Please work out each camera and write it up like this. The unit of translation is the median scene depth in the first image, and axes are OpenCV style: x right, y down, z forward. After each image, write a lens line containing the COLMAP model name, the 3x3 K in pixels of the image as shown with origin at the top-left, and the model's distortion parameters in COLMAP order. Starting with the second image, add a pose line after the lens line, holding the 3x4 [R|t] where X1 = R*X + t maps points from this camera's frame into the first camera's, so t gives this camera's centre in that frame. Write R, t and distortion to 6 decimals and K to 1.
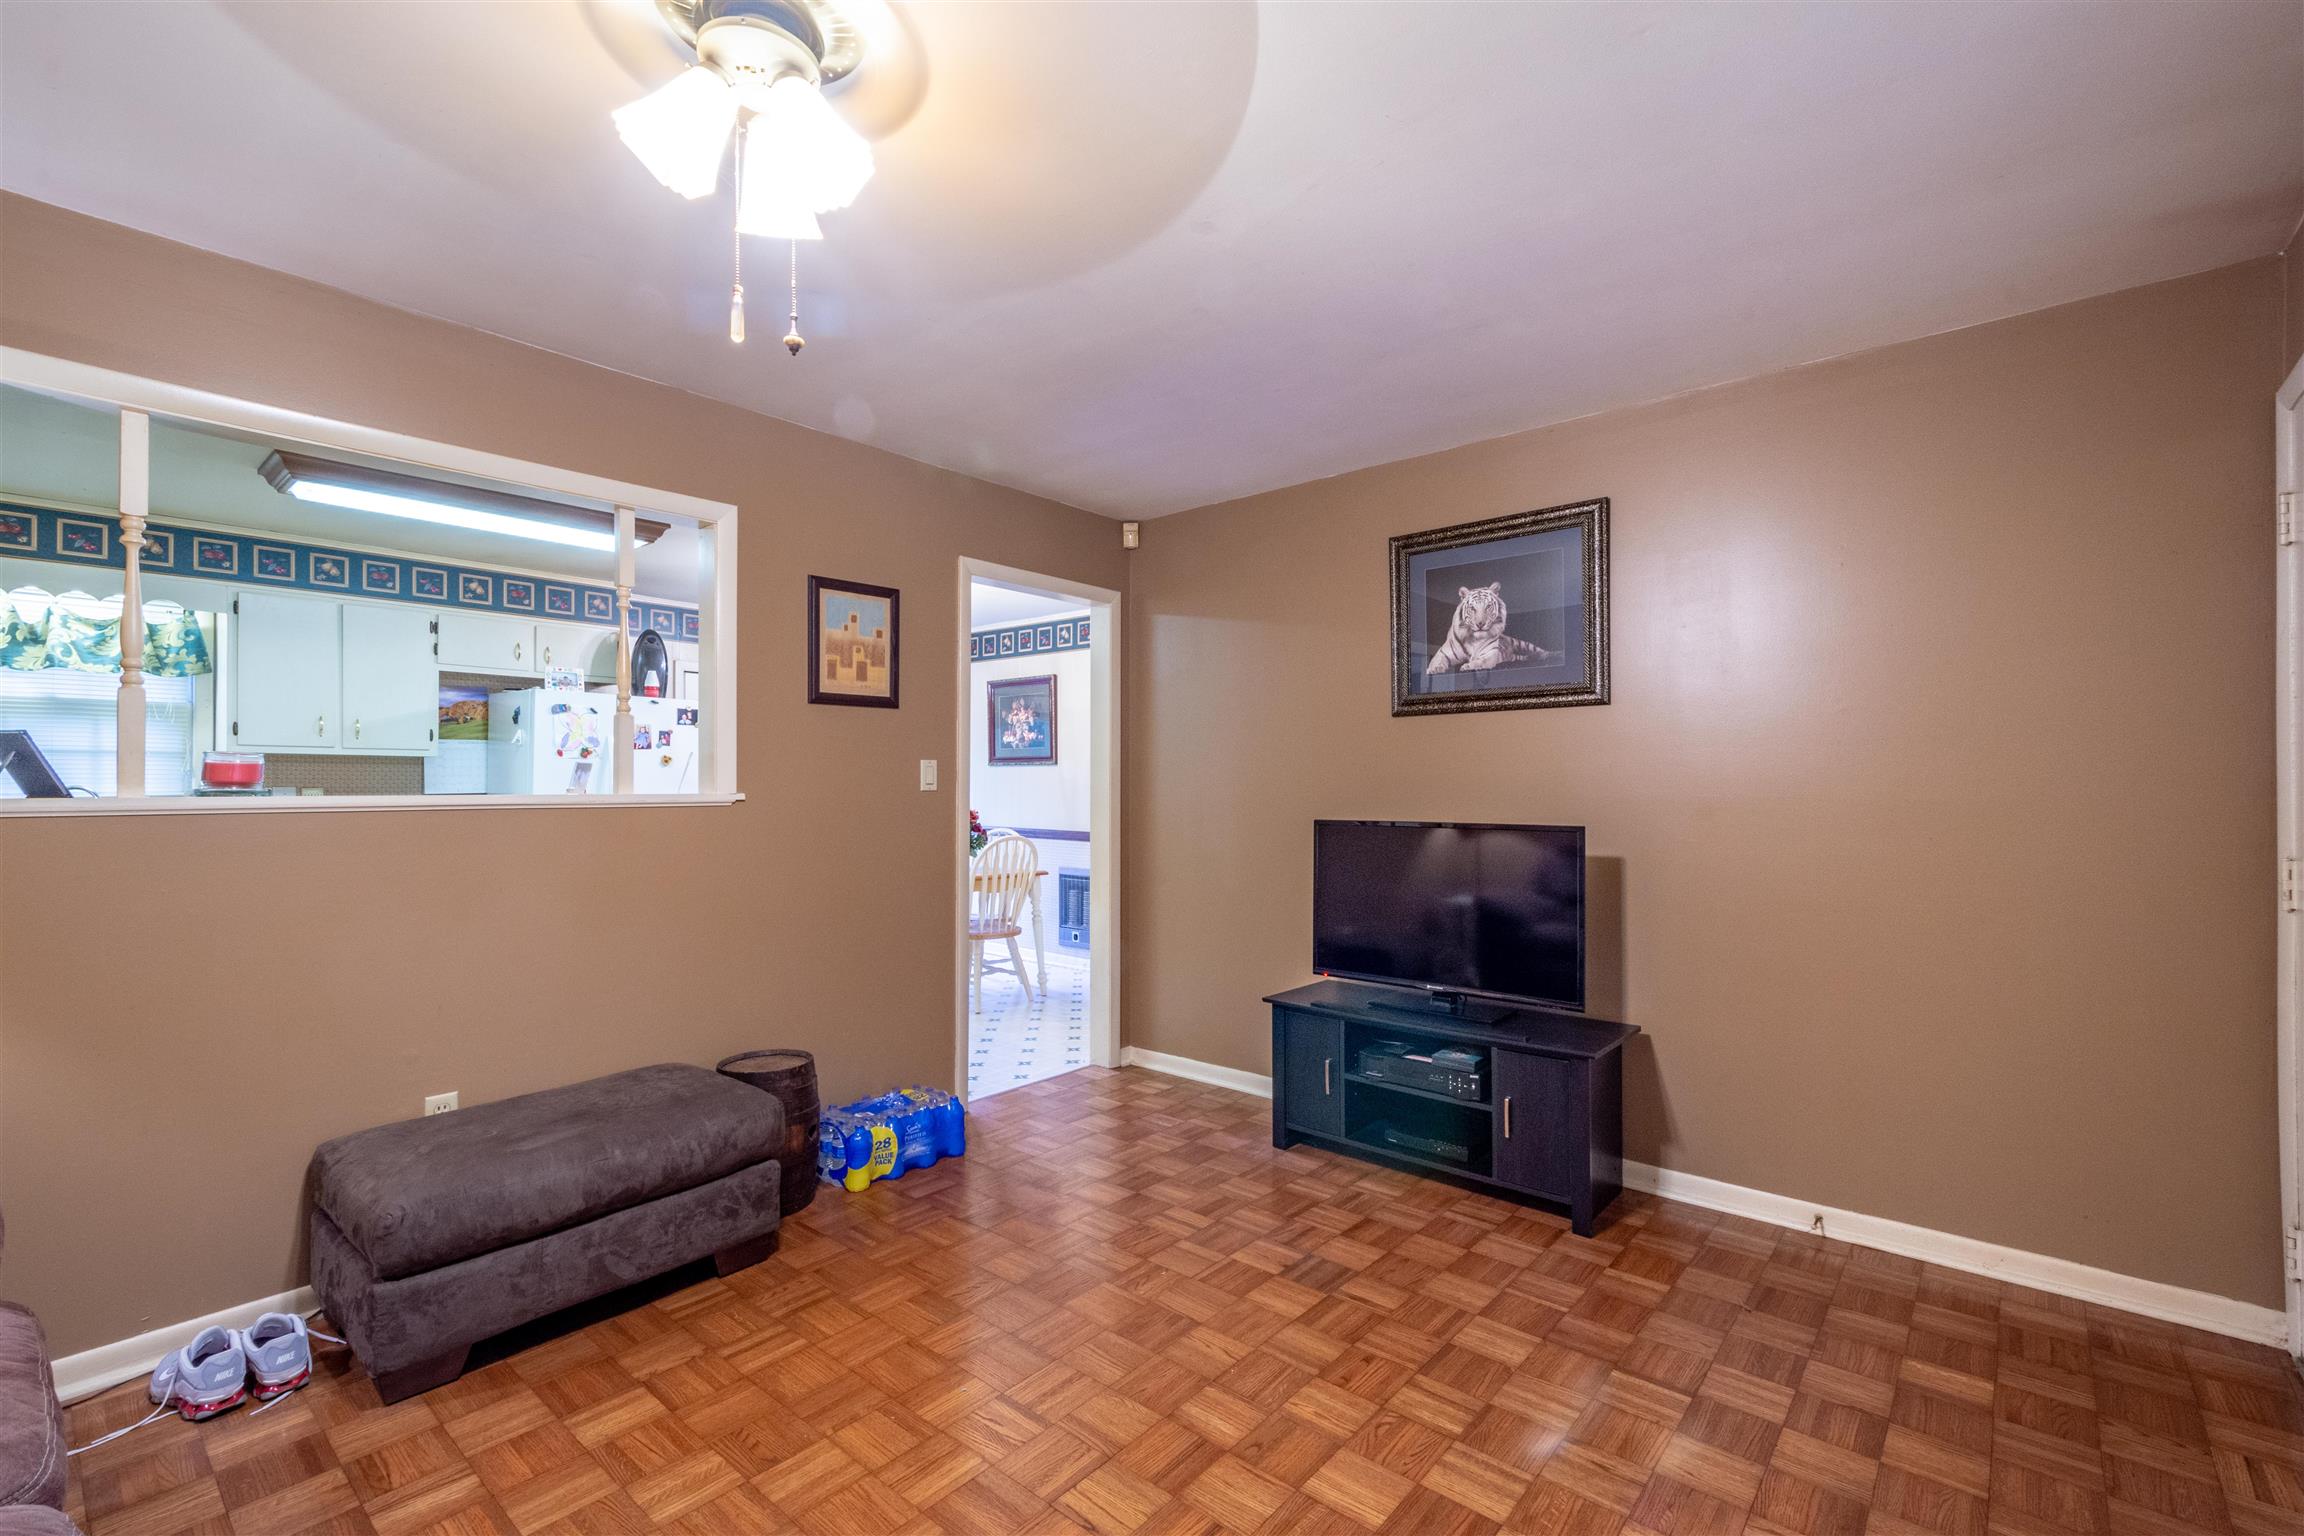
lens RADIAL K [[1006.9, 0, 1198.1], [0, 1006.9, 779.9], [0, 0, 1]] dist [0.015907, -0.005641]
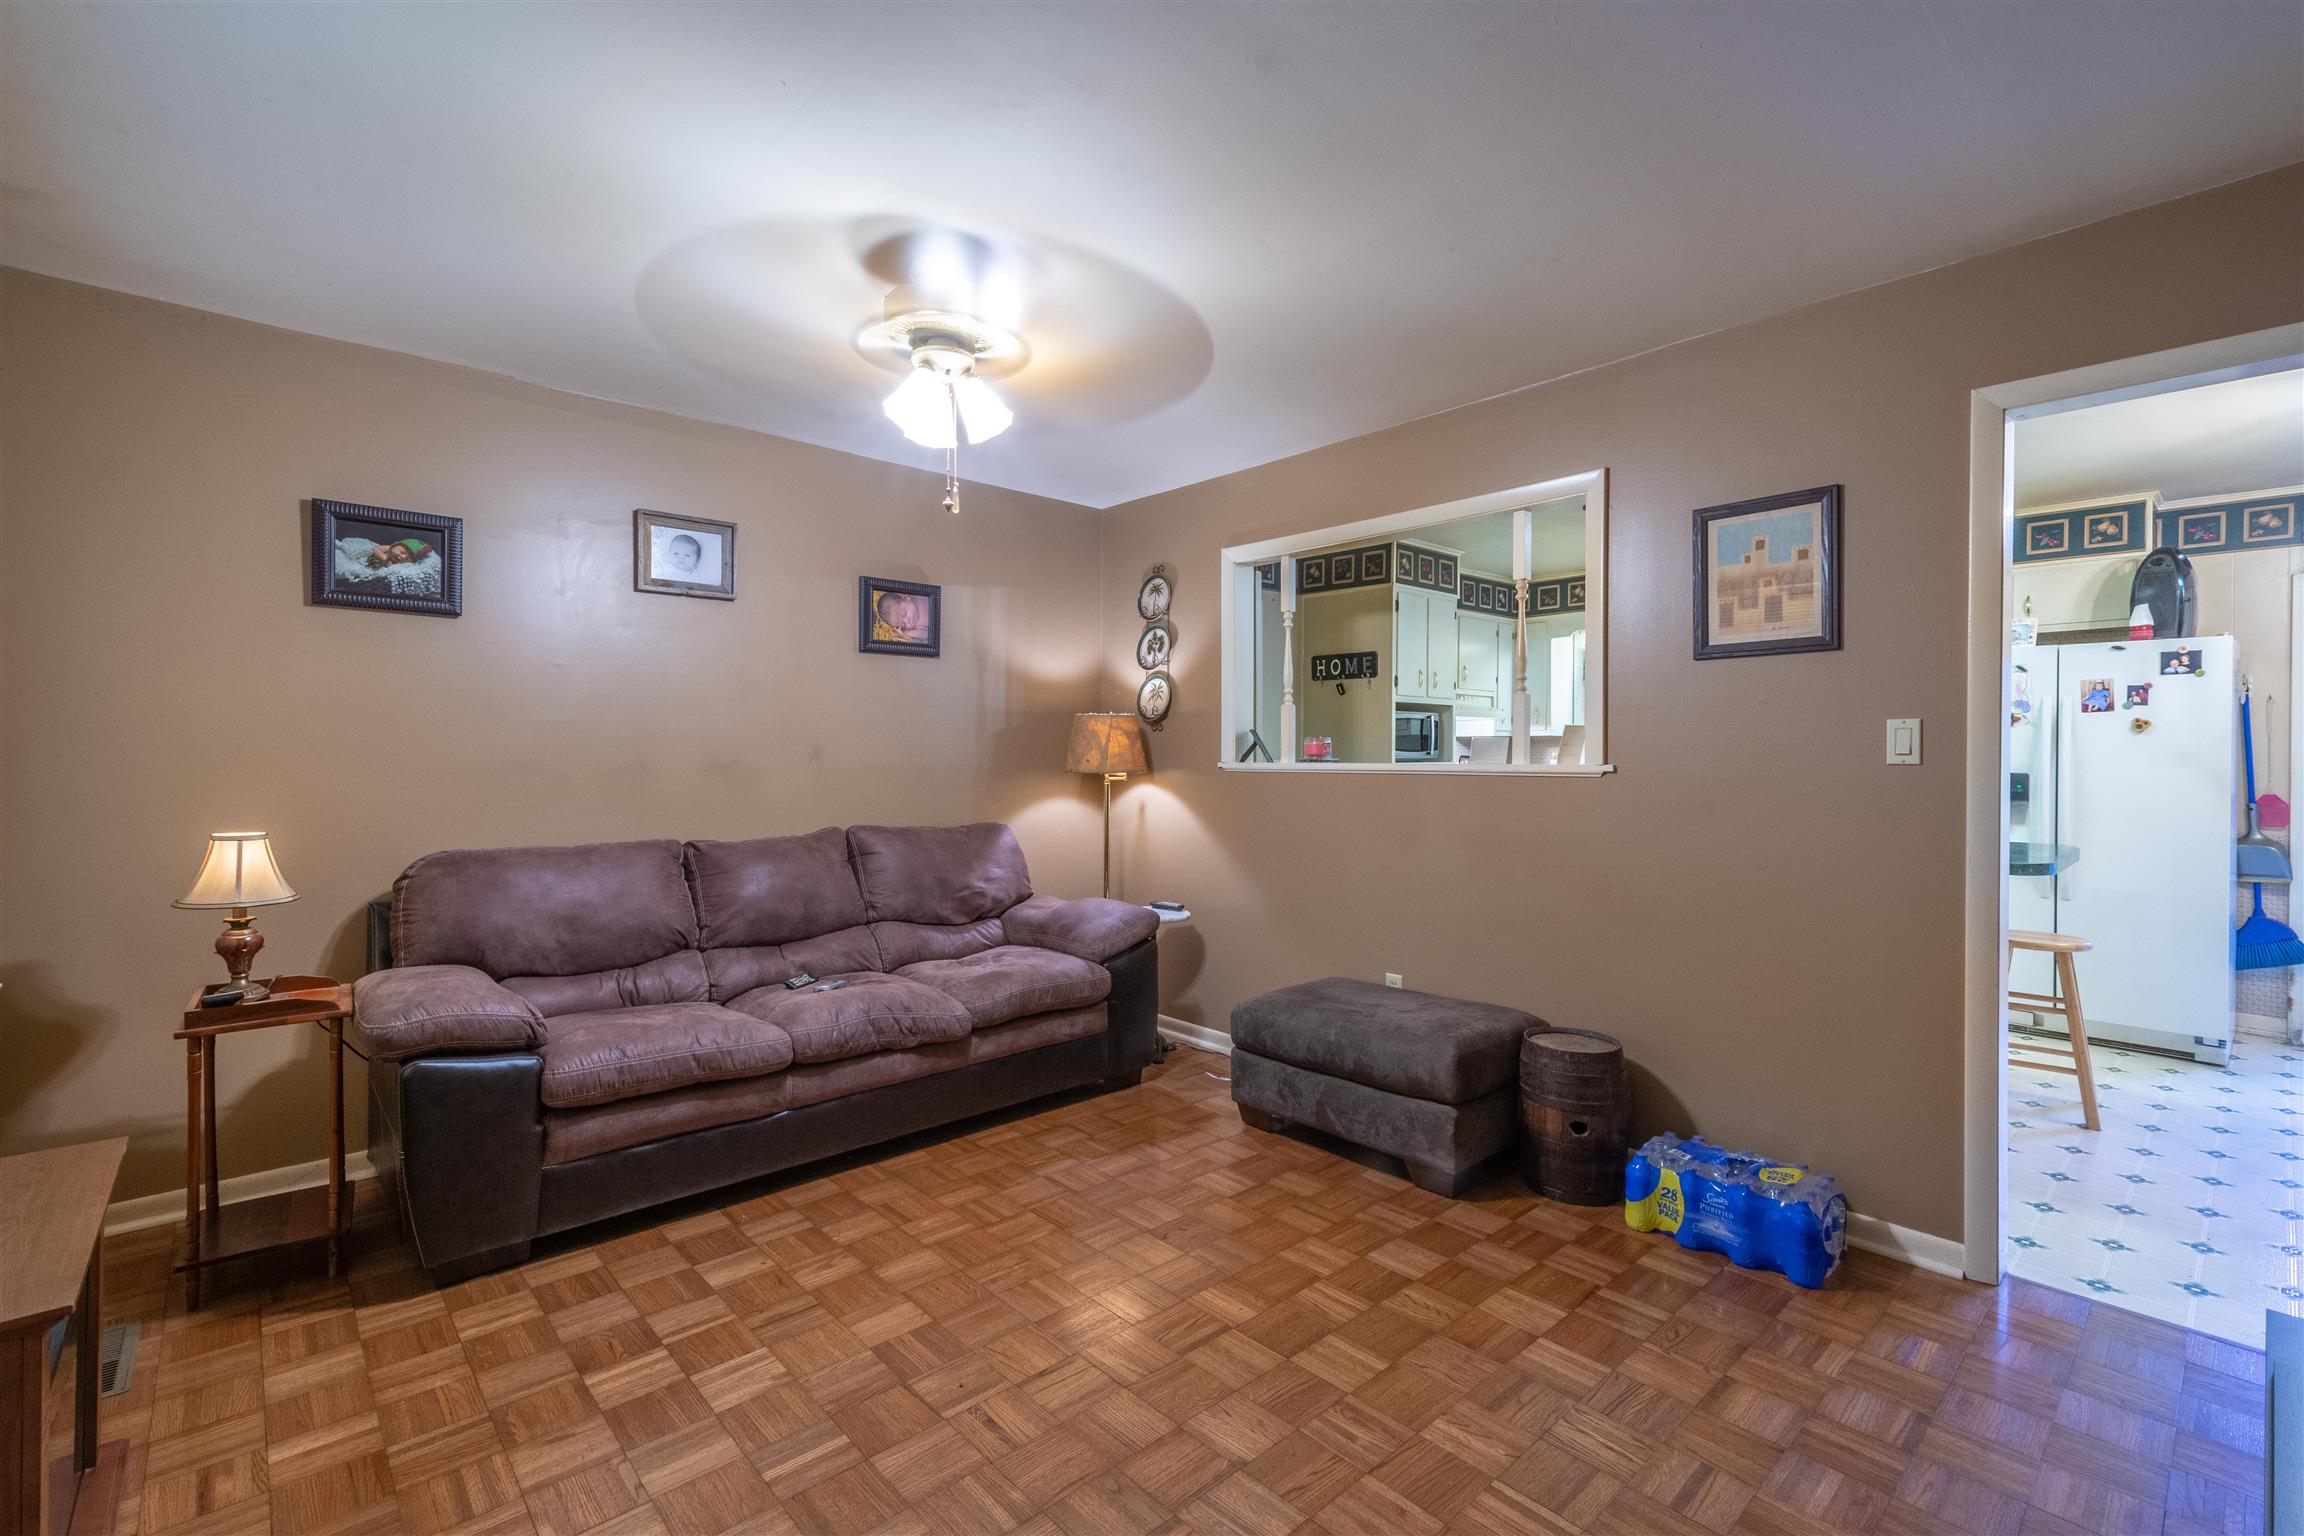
lens RADIAL K [[1006.9, 0, 1125.6], [0, 1006.9, 765.3], [0, 0, 1]] dist [0.015907, -0.005641]
pose [[-0.166375, 0.005517, -0.986047, 0.509118], [0.001409, 0.999985, 0.005358, 0.007288], [0.986062, -0.000498, -0.166380, 0.628002]]
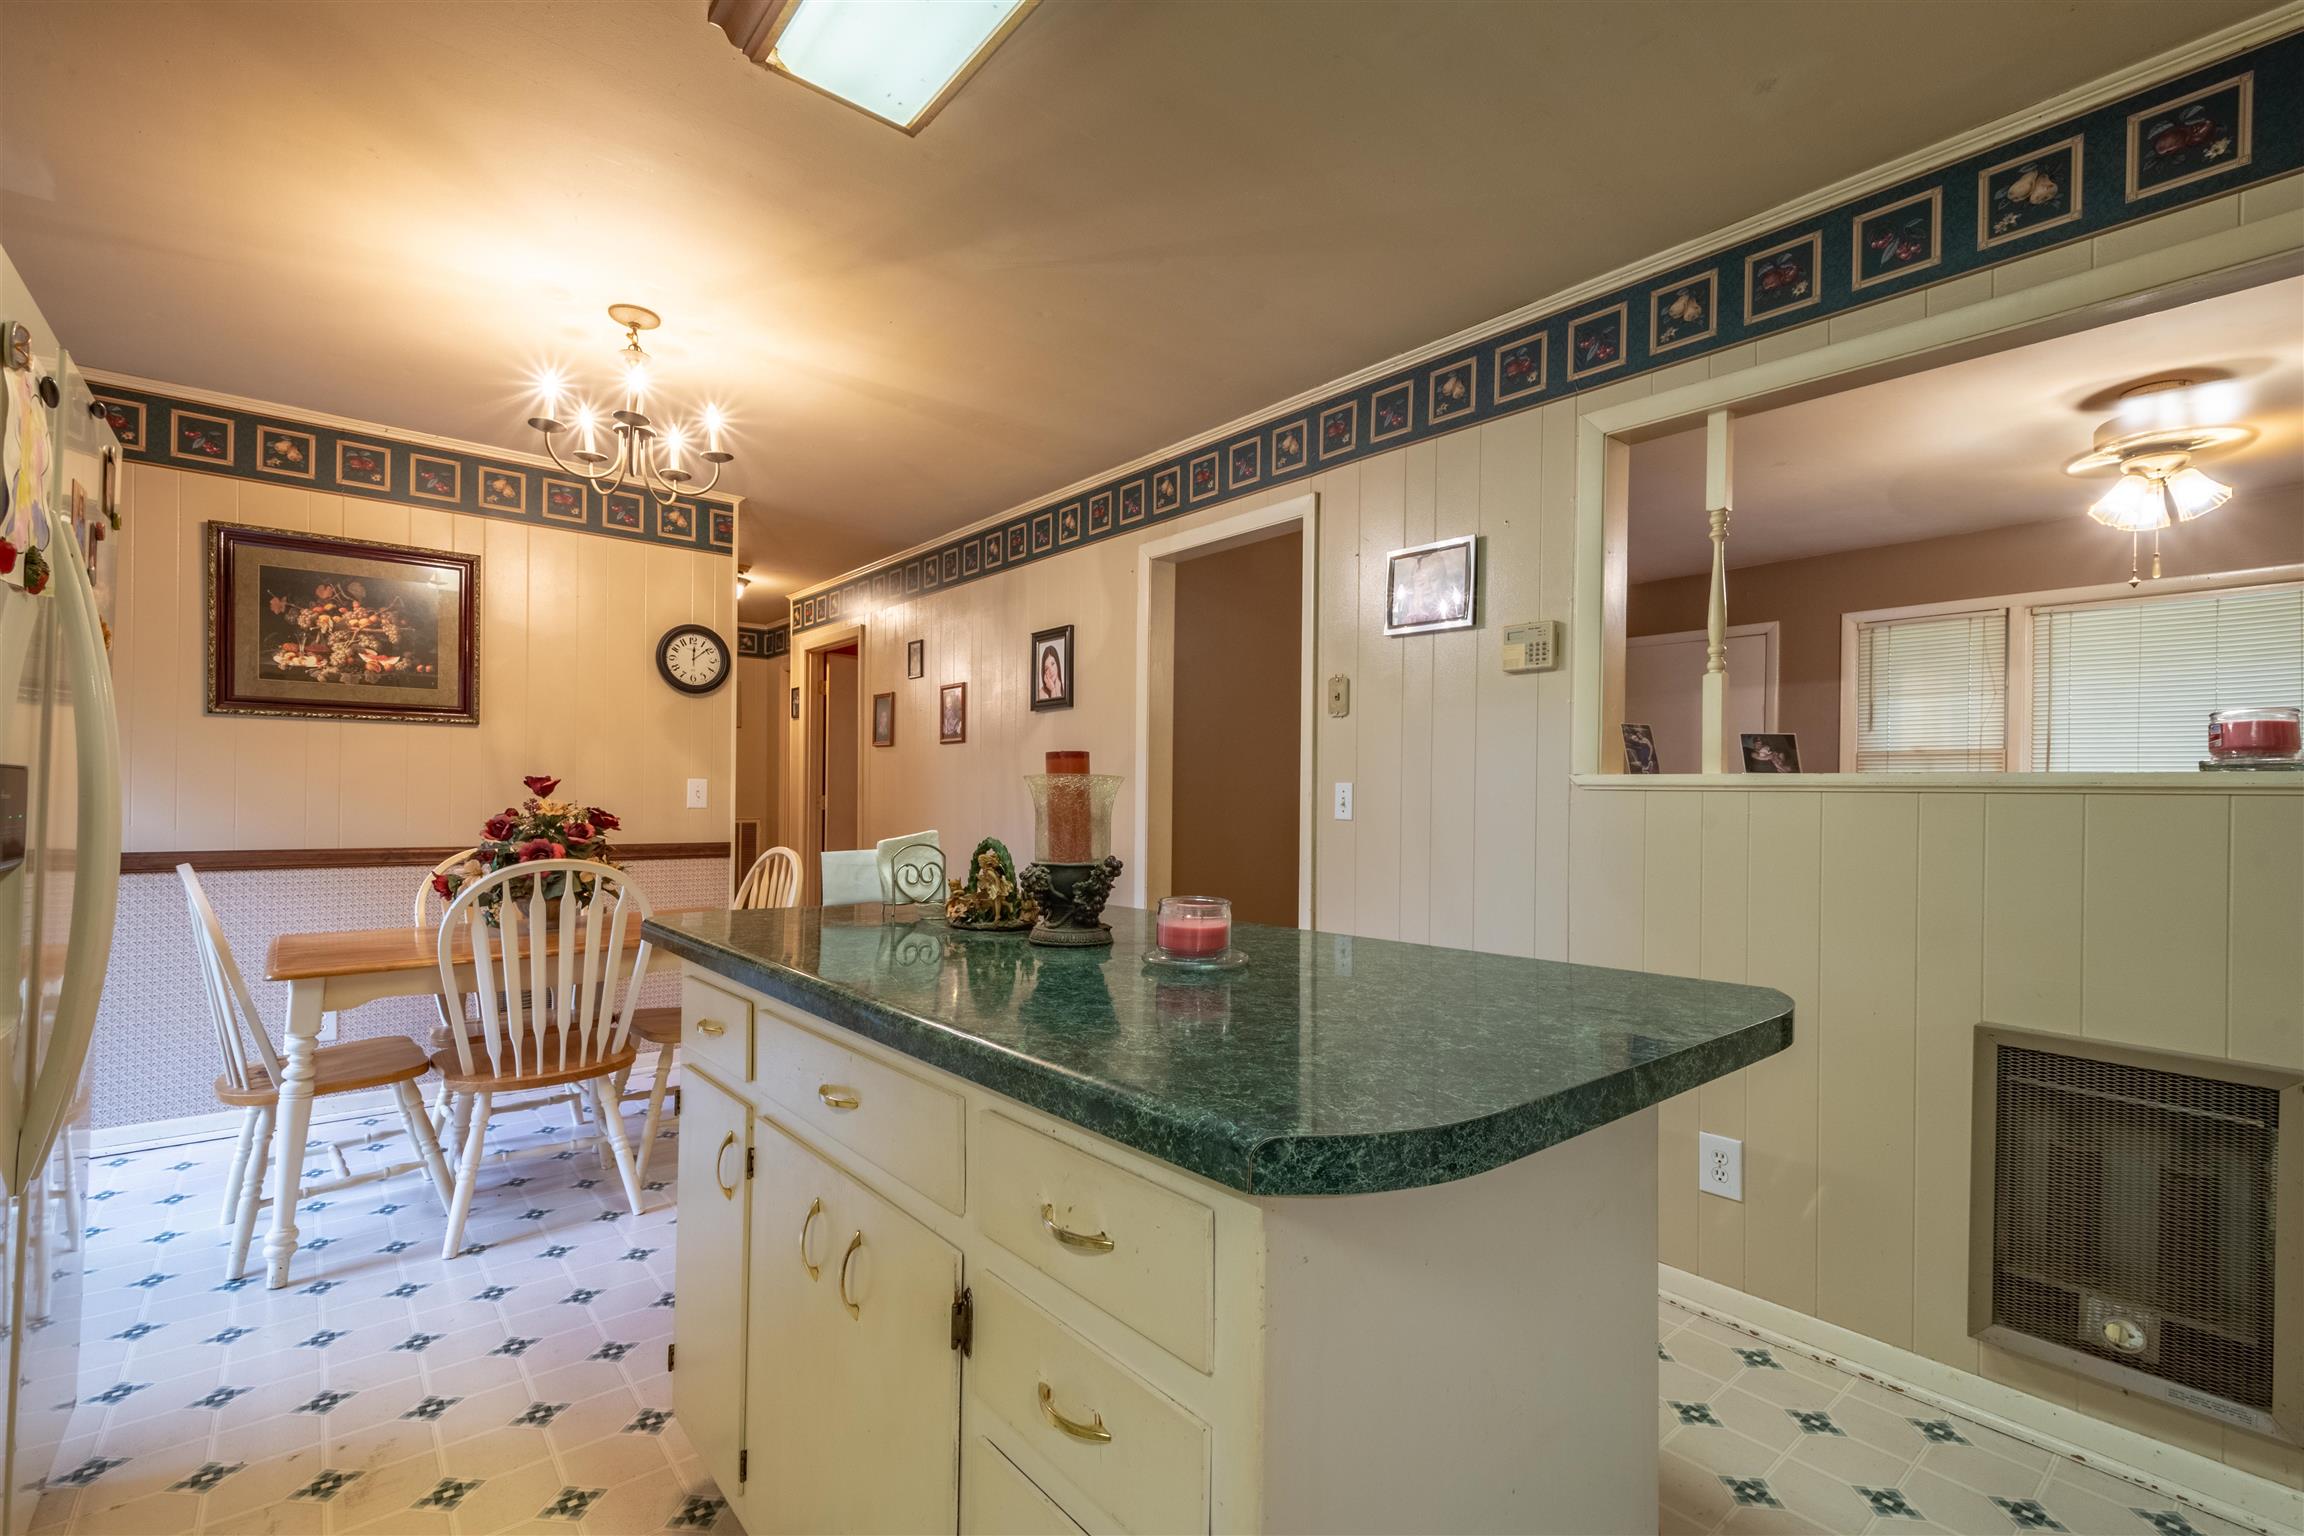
lens RADIAL K [[1006.9, 0, 1142.9], [0, 1006.9, 791.2], [0, 0, 1]] dist [0.015907, -0.005641]
pose [[0.195171, 0.002045, 0.980767, -1.169853], [-0.015191, 0.999884, 0.000938, 0.027325], [-0.980652, -0.015082, 0.195179, 1.069000]]
